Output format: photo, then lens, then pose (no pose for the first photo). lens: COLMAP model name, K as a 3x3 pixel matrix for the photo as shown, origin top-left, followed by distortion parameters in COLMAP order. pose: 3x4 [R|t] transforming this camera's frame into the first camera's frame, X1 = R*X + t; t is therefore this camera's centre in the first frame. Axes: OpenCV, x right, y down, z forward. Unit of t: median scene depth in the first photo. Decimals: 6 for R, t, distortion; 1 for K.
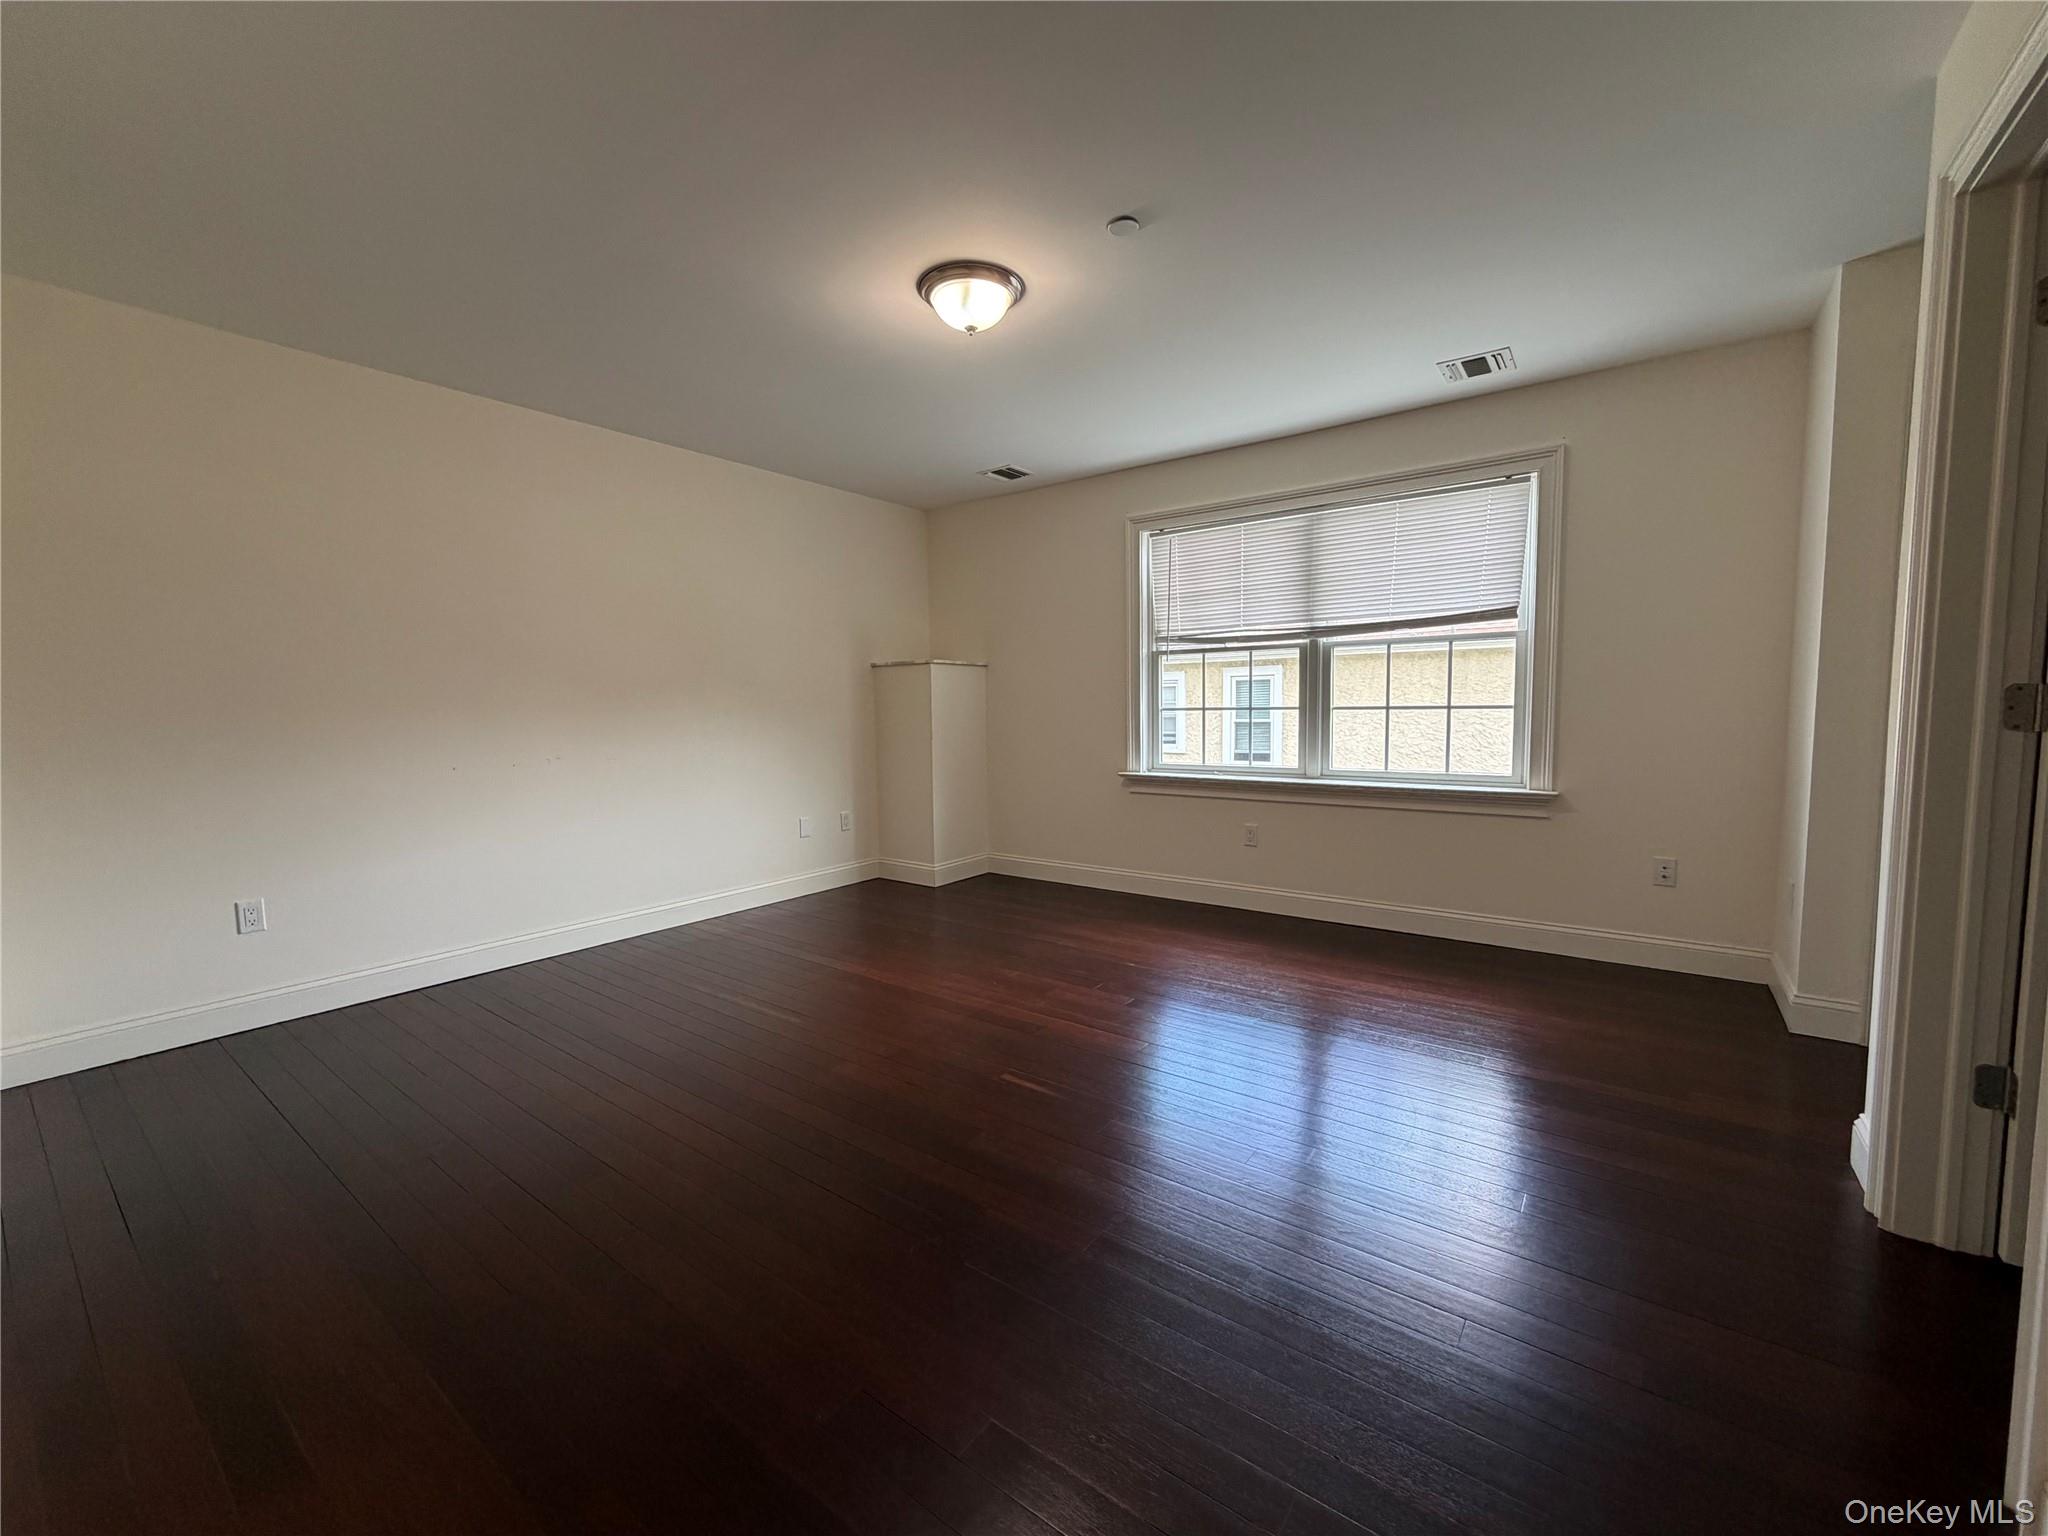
lens RADIAL K [[815.5, 0, 1029.5], [0, 815.5, 752.1], [0, 0, 1]] dist [0.000321, 0.000111]
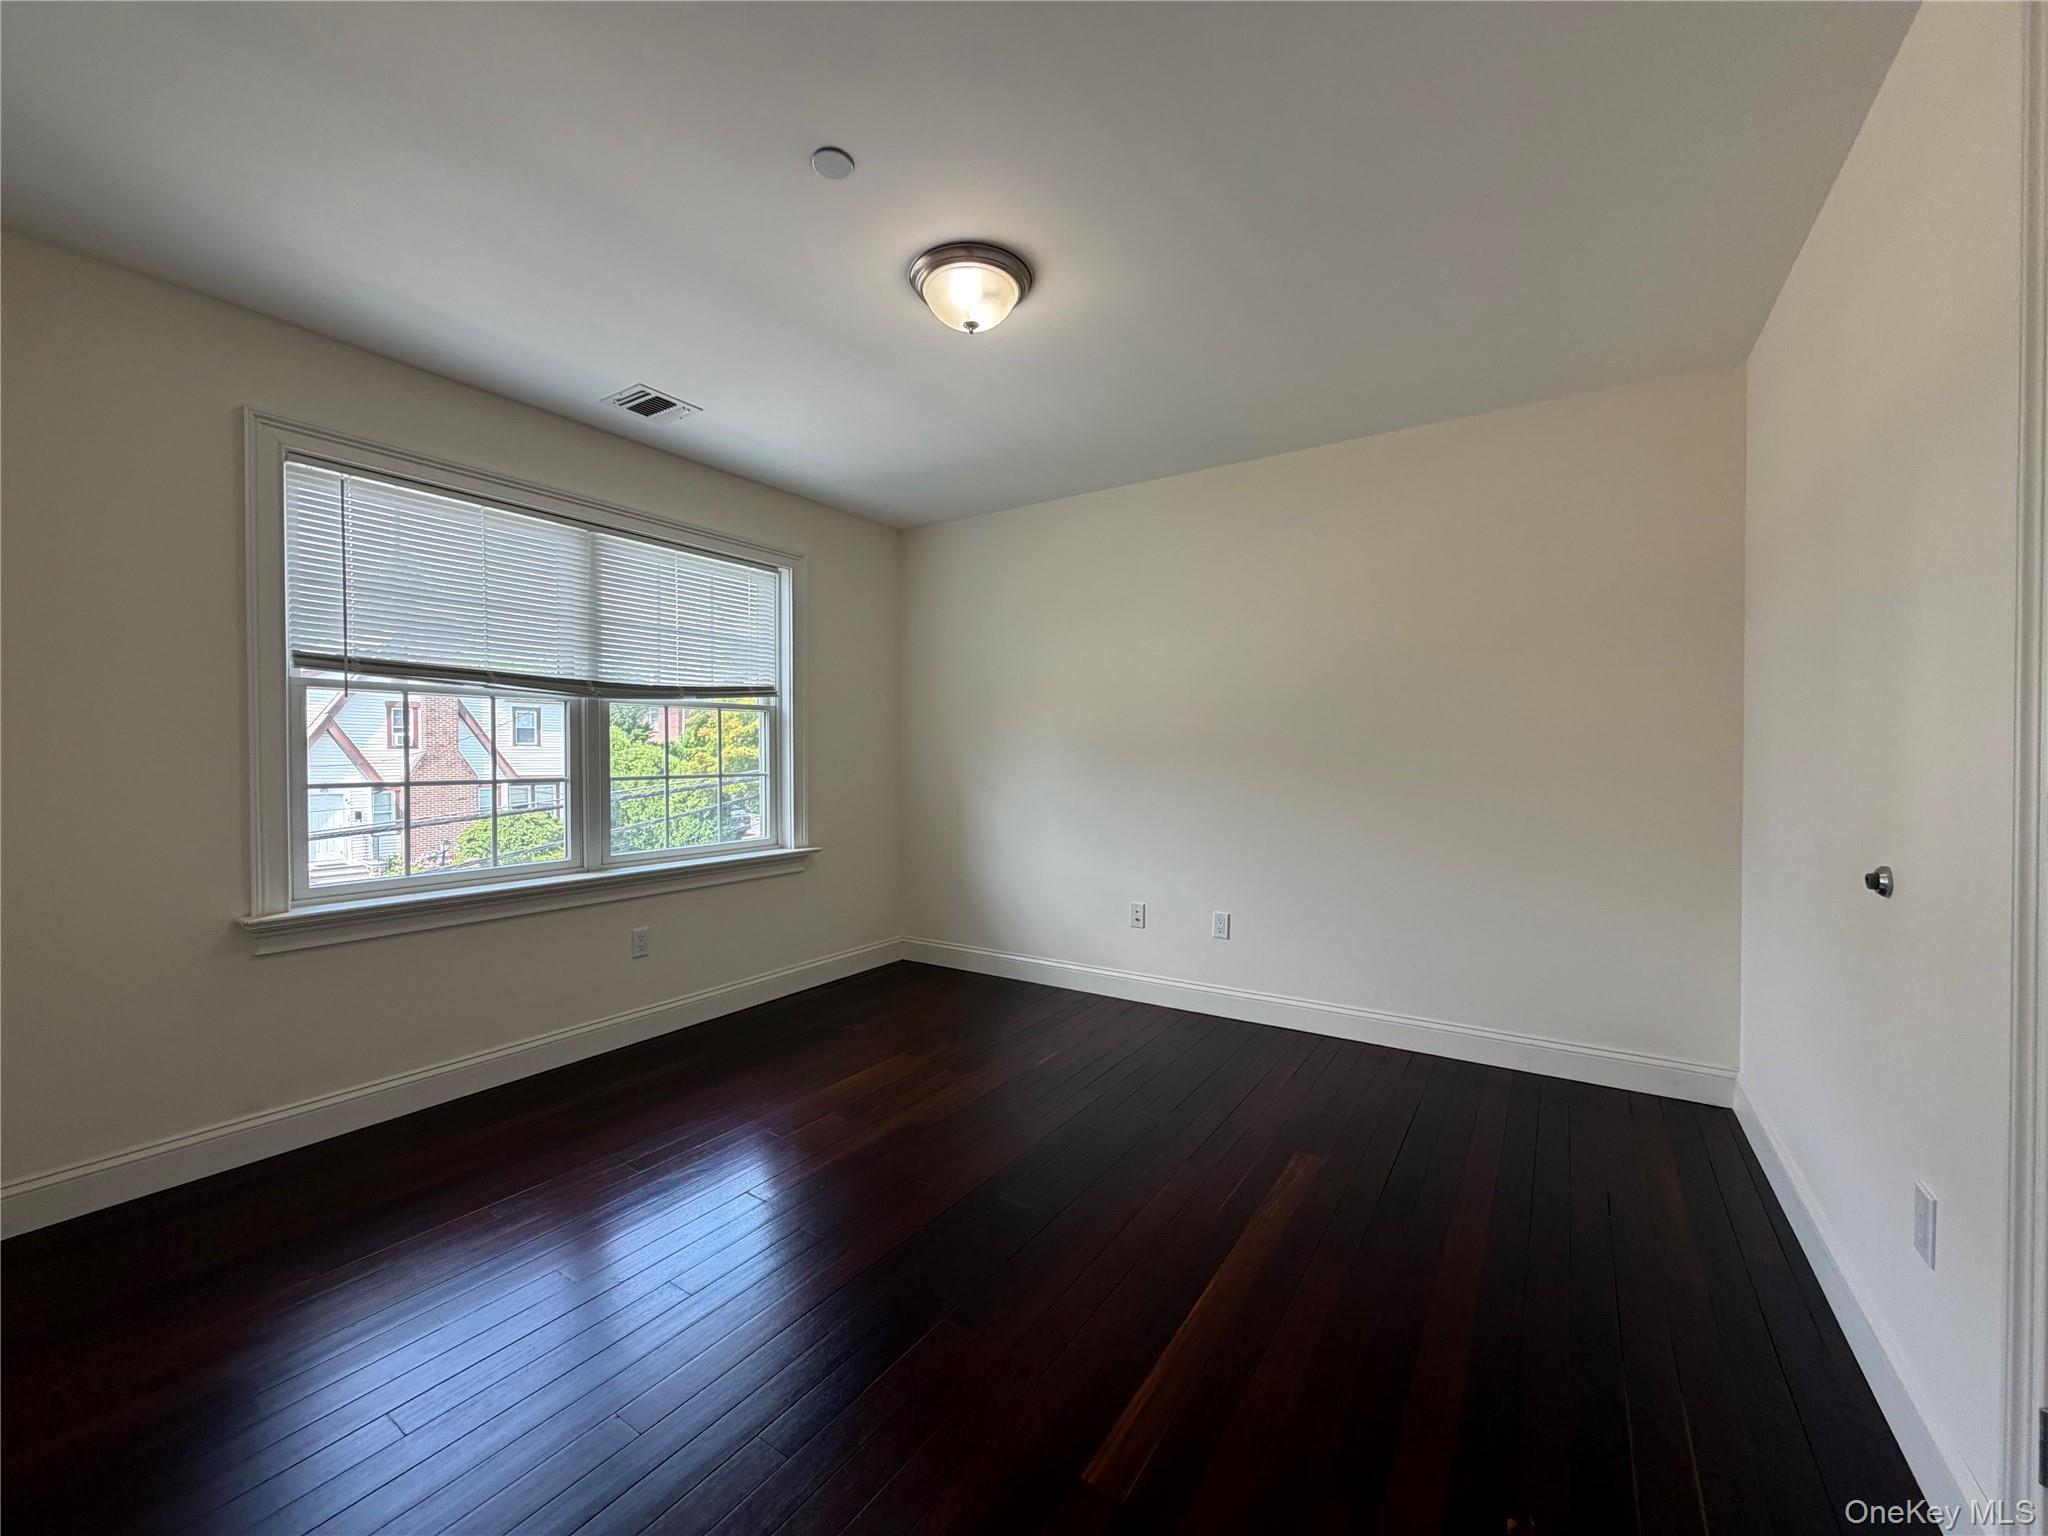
lens RADIAL K [[815.5, 0, 1017.0], [0, 815.5, 762.7], [0, 0, 1]] dist [0.000321, 0.000111]
pose [[-0.059139, 0.010871, 0.998191, -0.664312], [0.065528, 0.997826, -0.006985, -0.058462], [-0.996097, 0.064997, -0.059723, 0.959319]]
